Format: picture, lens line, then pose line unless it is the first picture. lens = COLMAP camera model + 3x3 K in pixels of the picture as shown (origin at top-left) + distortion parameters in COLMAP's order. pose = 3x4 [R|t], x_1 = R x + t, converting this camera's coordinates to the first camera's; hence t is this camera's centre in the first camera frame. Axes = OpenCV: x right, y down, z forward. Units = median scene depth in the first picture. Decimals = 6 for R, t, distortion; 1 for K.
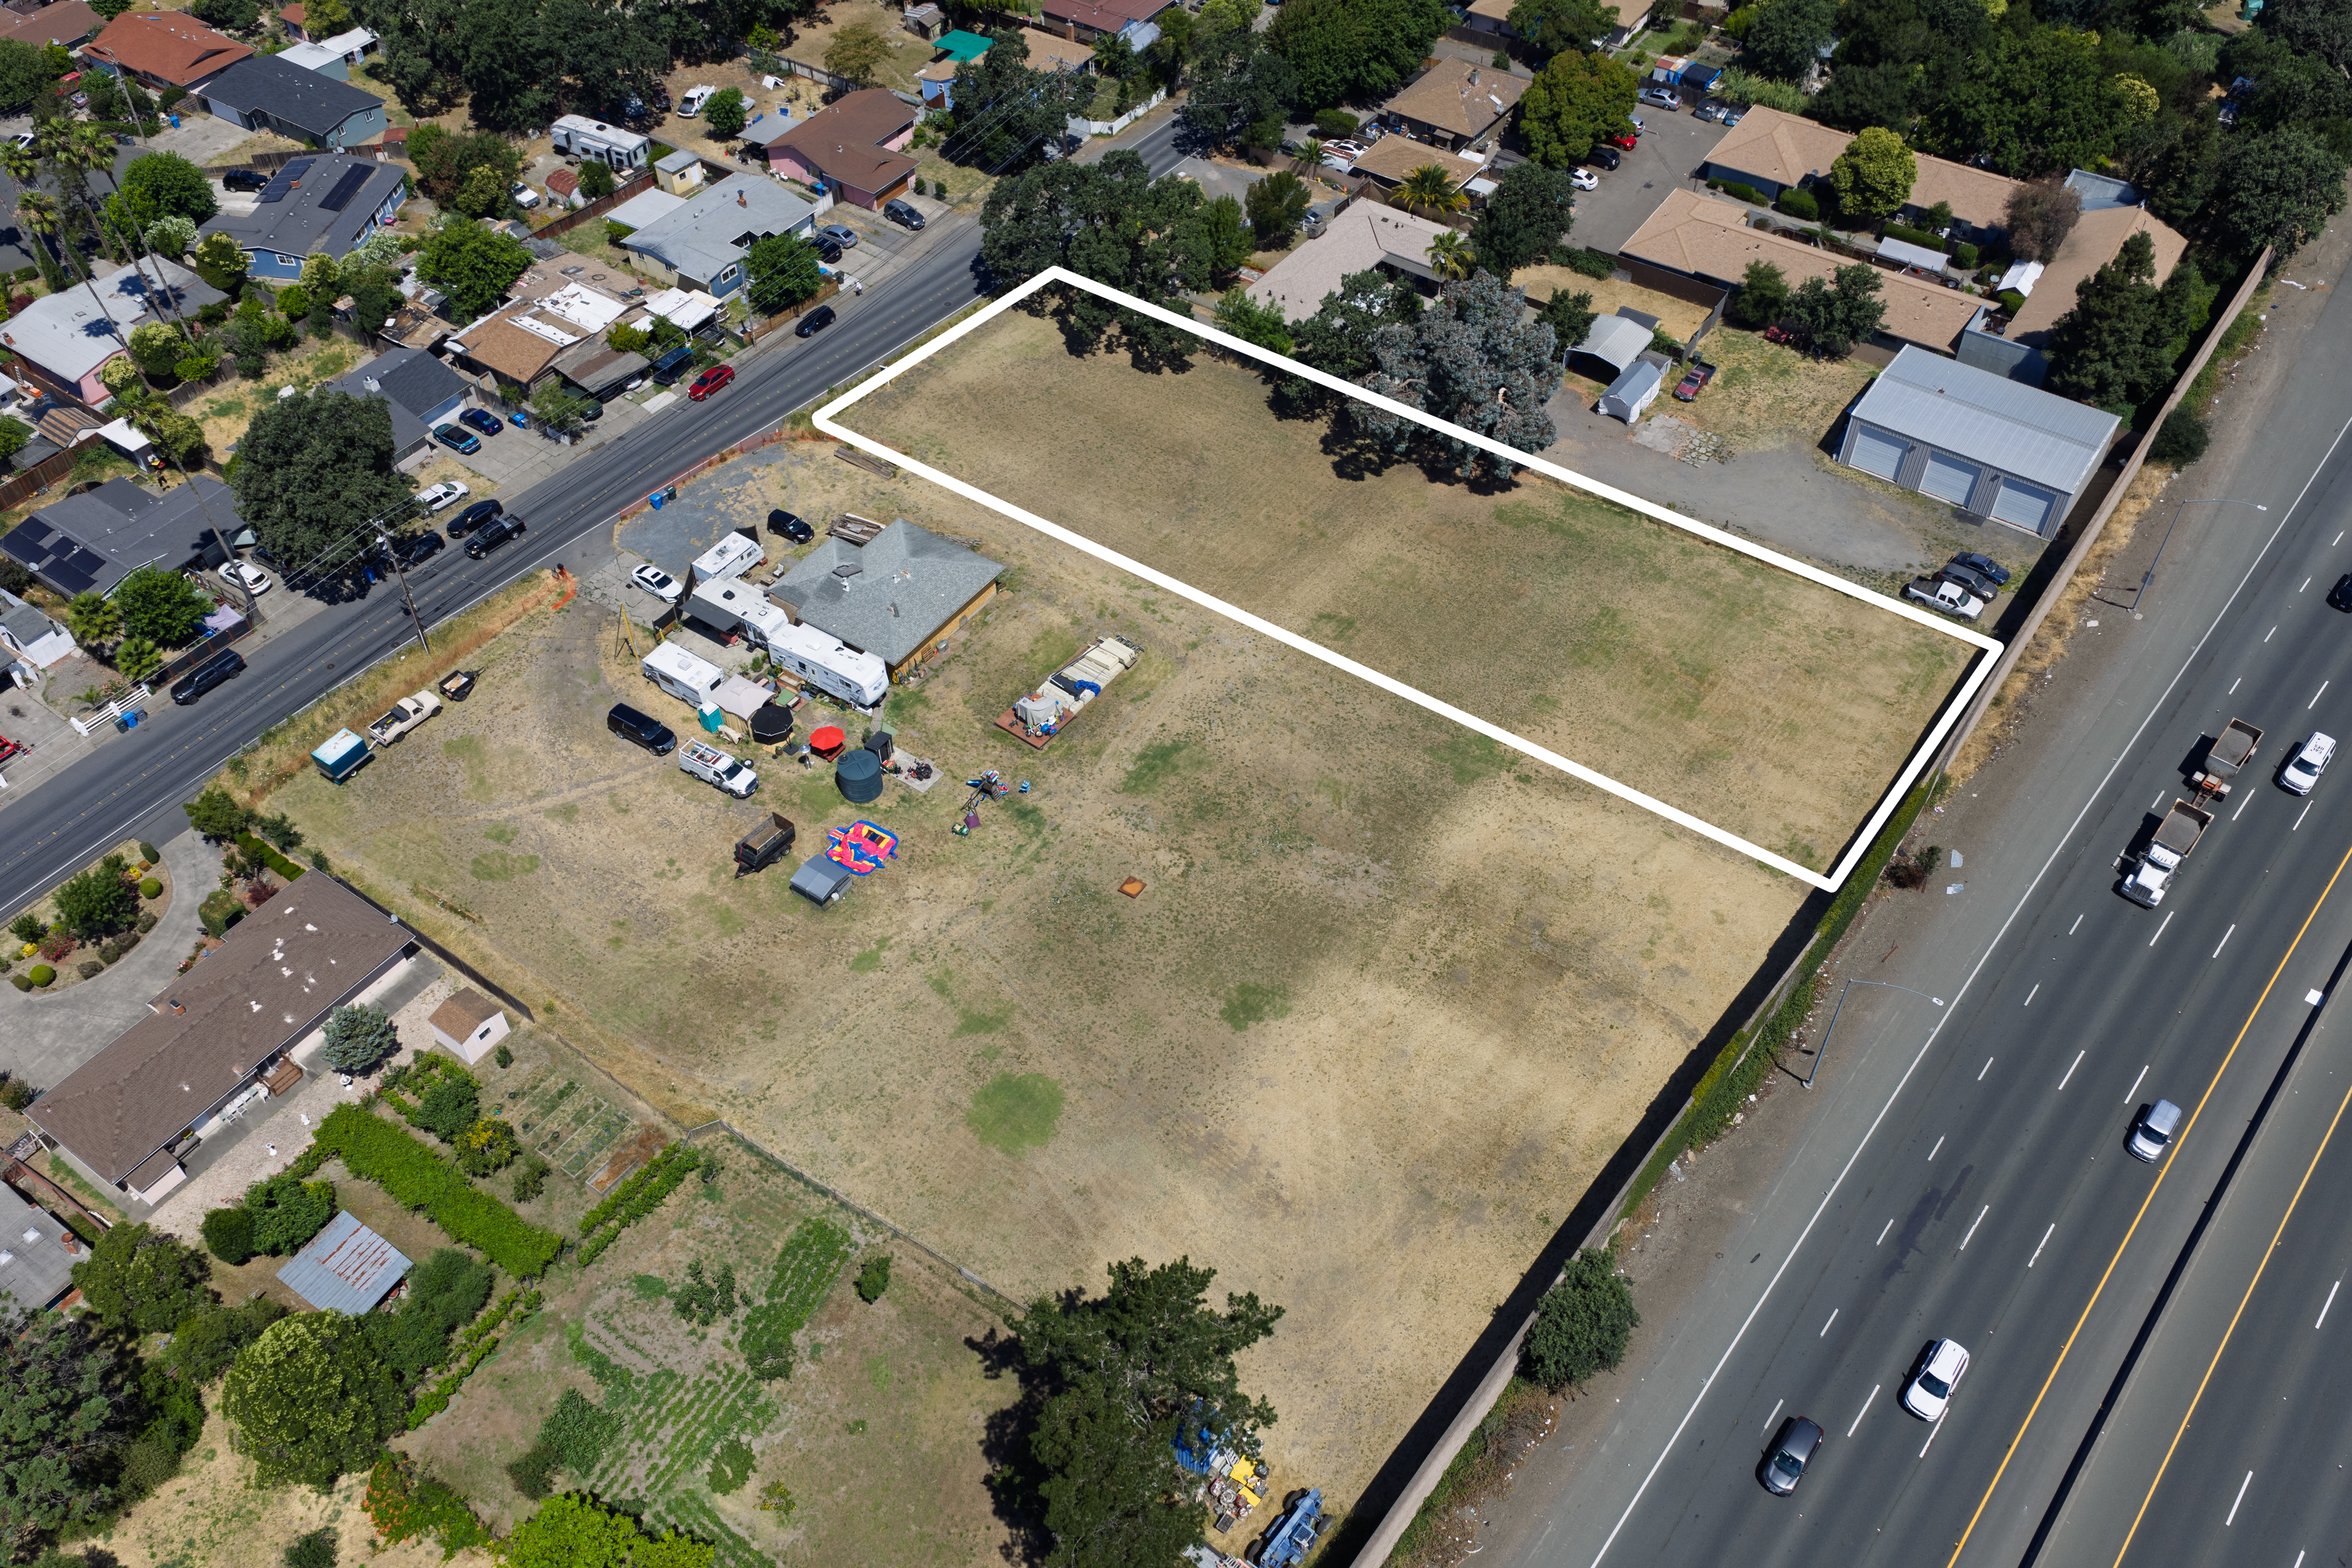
lens RADIAL K [[1953.1, 0, 1167.6], [0, 1953.1, 784.7], [0, 0, 1]] dist [0.033638, -0.067407]
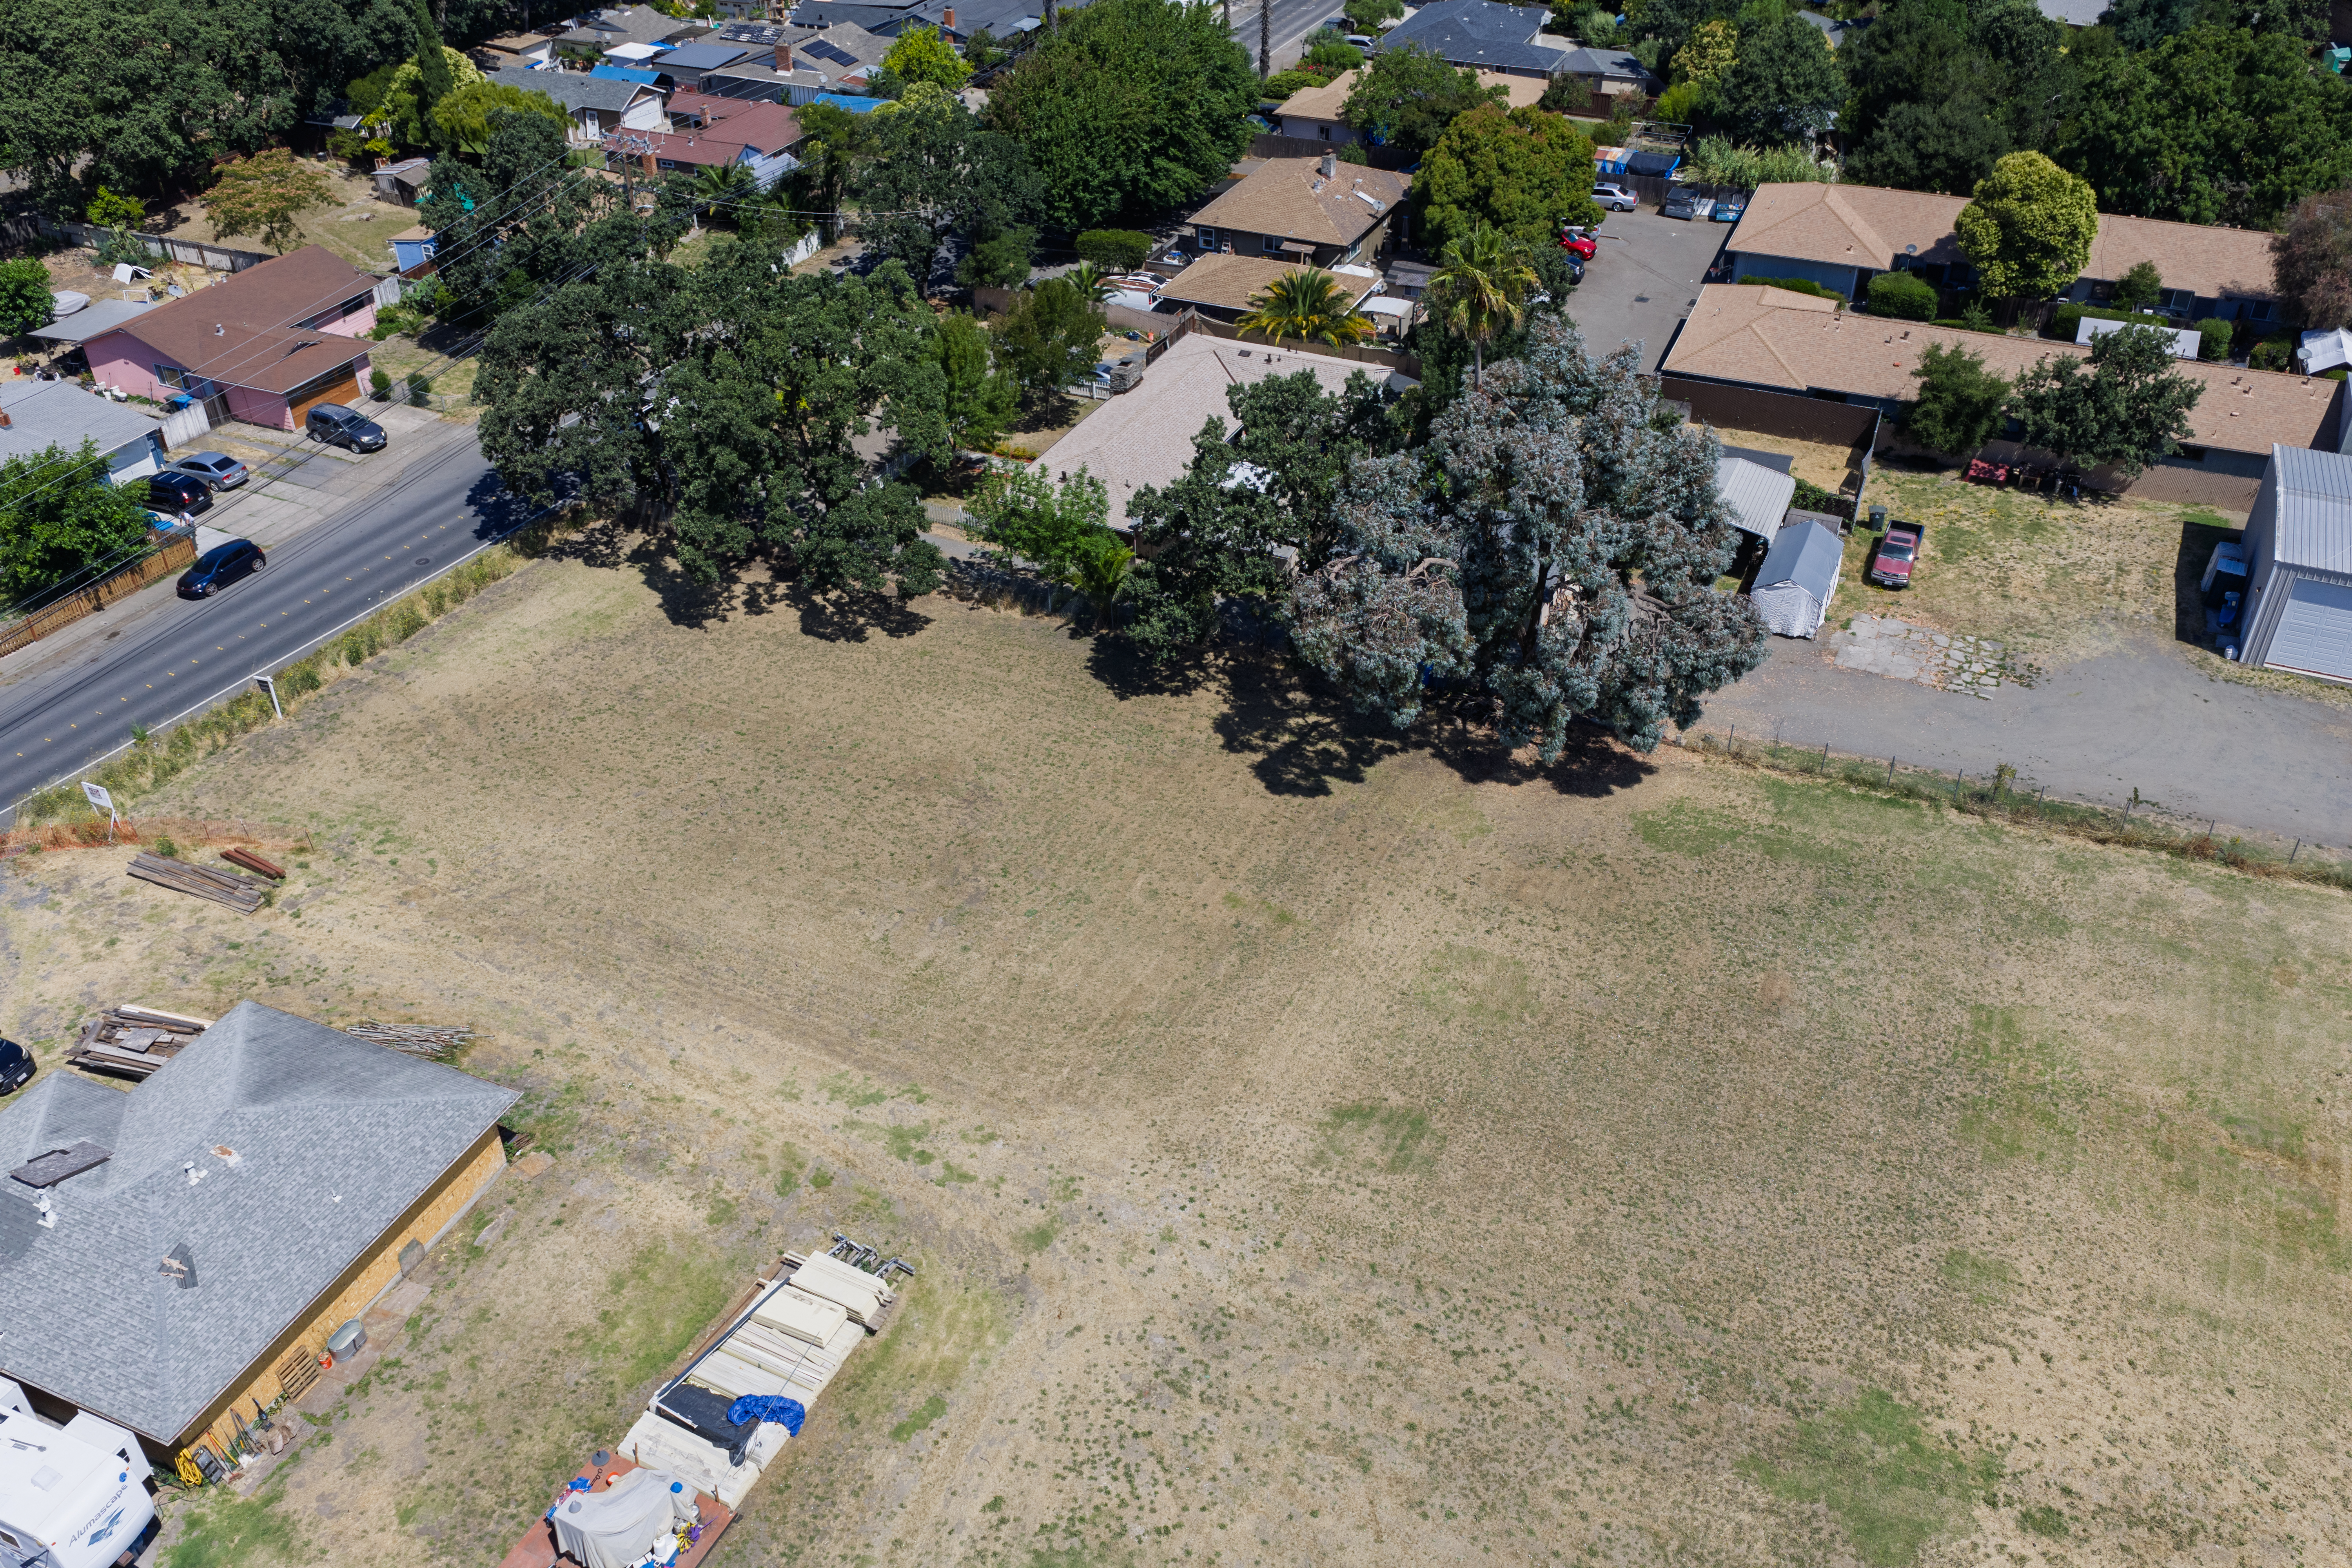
lens RADIAL K [[1953.1, 0, 1167.6], [0, 1953.1, 784.7], [0, 0, 1]] dist [0.033638, -0.067407]
pose [[0.981316, -0.104723, 0.161404, -0.012607], [0.136341, 0.970405, -0.199313, -0.066632], [-0.135755, 0.217595, 0.966552, 0.522110]]
